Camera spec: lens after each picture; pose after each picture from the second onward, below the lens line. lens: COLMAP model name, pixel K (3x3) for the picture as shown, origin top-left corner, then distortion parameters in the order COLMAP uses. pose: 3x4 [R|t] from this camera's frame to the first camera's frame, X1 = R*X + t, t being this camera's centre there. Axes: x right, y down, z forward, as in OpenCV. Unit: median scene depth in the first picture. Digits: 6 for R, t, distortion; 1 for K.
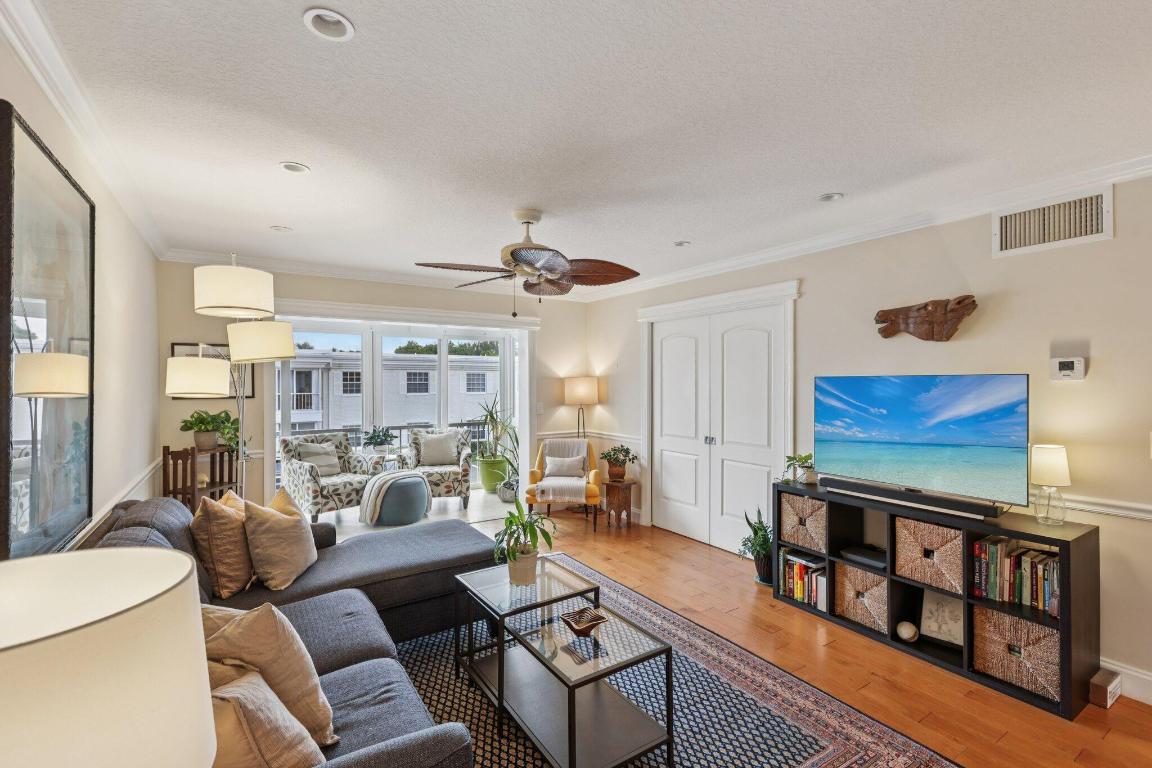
lens RADIAL K [[516.2, 0, 576.6], [0, 516.2, 381.0], [0, 0, 1]] dist [-0.001849, 0.001422]
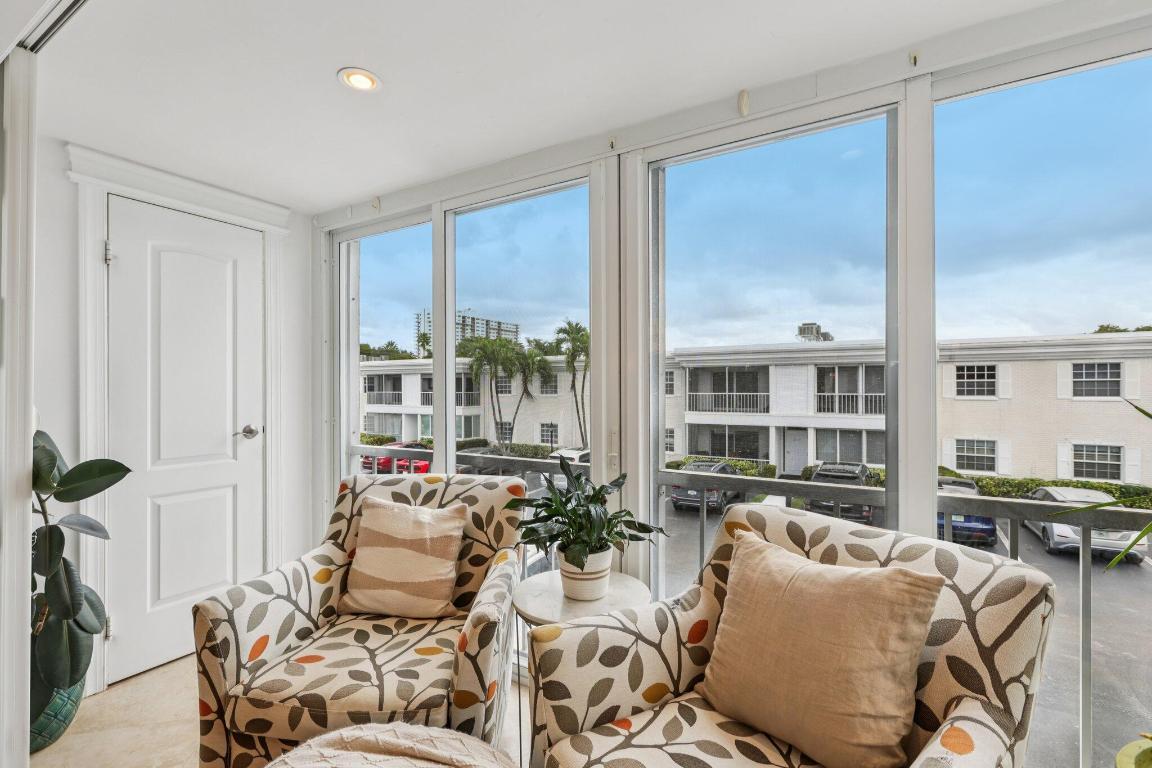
lens RADIAL K [[516.2, 0, 574.0], [0, 516.2, 387.4], [0, 0, 1]] dist [-0.001849, 0.001422]
pose [[0.435338, -0.000989, -0.900267, -0.148238], [0.006985, 0.999973, 0.002279, 0.041698], [0.900240, -0.007281, 0.435333, 0.915414]]
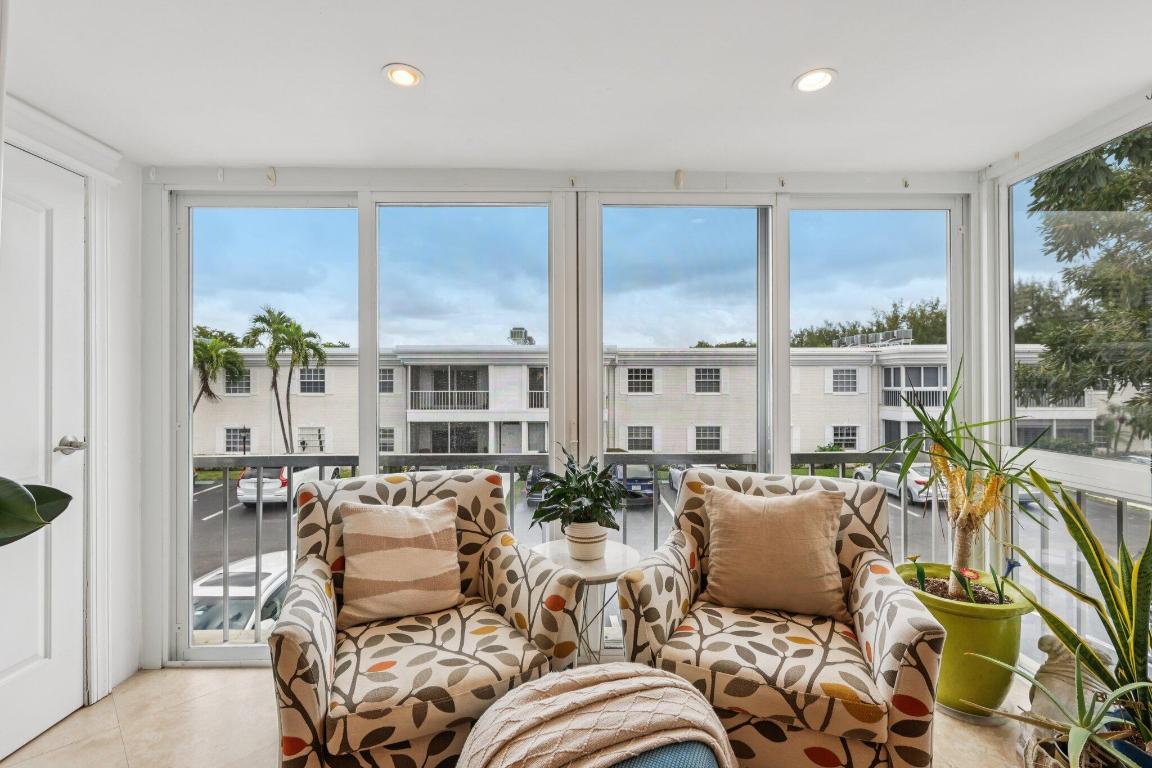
lens RADIAL K [[516.2, 0, 570.5], [0, 516.2, 381.5], [0, 0, 1]] dist [-0.001849, 0.001422]
pose [[0.847617, -0.004374, -0.530591, -0.225489], [0.003550, 0.999990, -0.002572, 0.040608], [0.530597, 0.000297, 0.847624, 0.750165]]
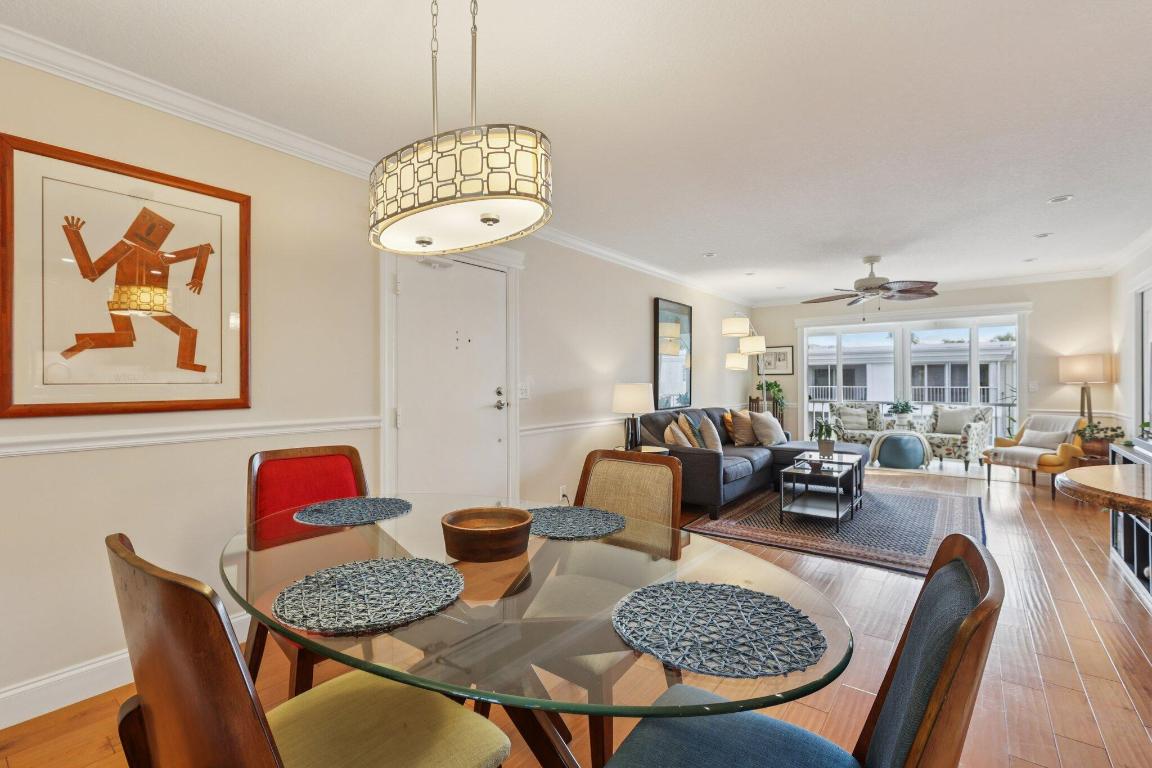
lens RADIAL K [[516.2, 0, 566.7], [0, 516.2, 378.6], [0, 0, 1]] dist [-0.001849, 0.001422]
pose [[0.327752, -0.004066, -0.944755, 0.611918], [0.003422, 0.999989, -0.003117, 0.036486], [0.944757, -0.002212, 0.327763, -0.258948]]
